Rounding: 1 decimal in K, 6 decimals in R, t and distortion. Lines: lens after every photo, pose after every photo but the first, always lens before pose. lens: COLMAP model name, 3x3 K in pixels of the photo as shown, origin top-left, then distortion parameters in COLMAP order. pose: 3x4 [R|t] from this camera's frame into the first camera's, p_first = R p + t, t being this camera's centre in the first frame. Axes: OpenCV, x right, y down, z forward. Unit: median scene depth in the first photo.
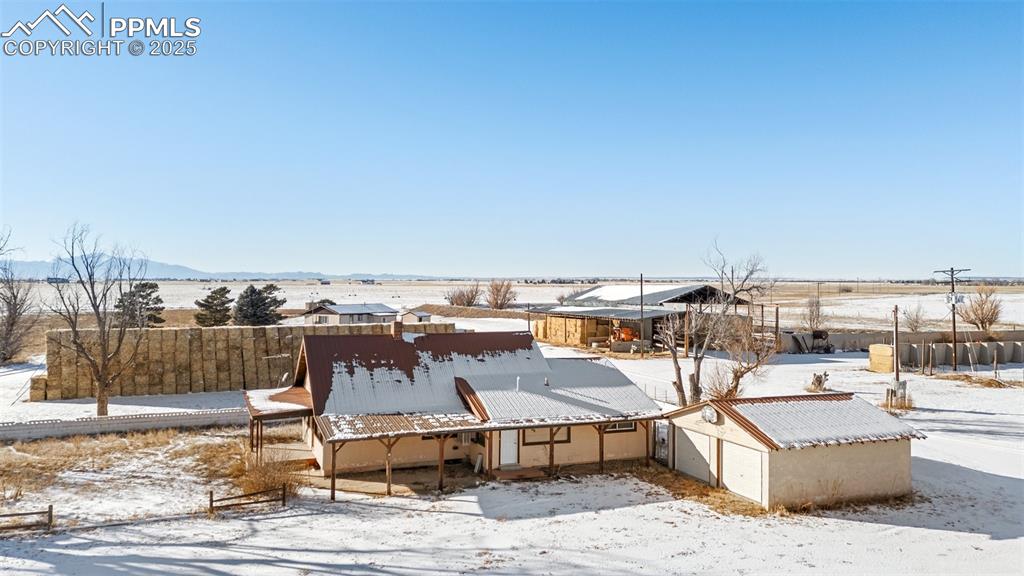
lens RADIAL K [[744.4, 0, 512.2], [0, 744.4, 289.6], [0, 0, 1]] dist [0.022723, -0.002138]
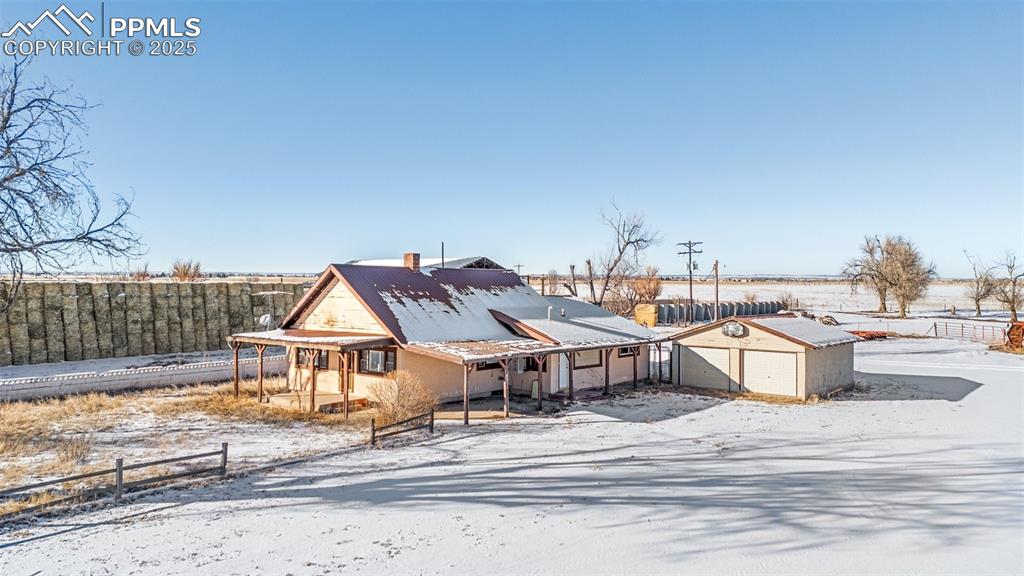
lens RADIAL K [[749.9, 0, 513.5], [0, 749.9, 289.3], [0, 0, 1]] dist [0.044179, -0.003101]
pose [[0.881779, -0.003347, 0.471652, -0.539972], [0.000759, 0.999984, 0.005678, 0.090677], [-0.471663, -0.004649, 0.881767, 0.119361]]
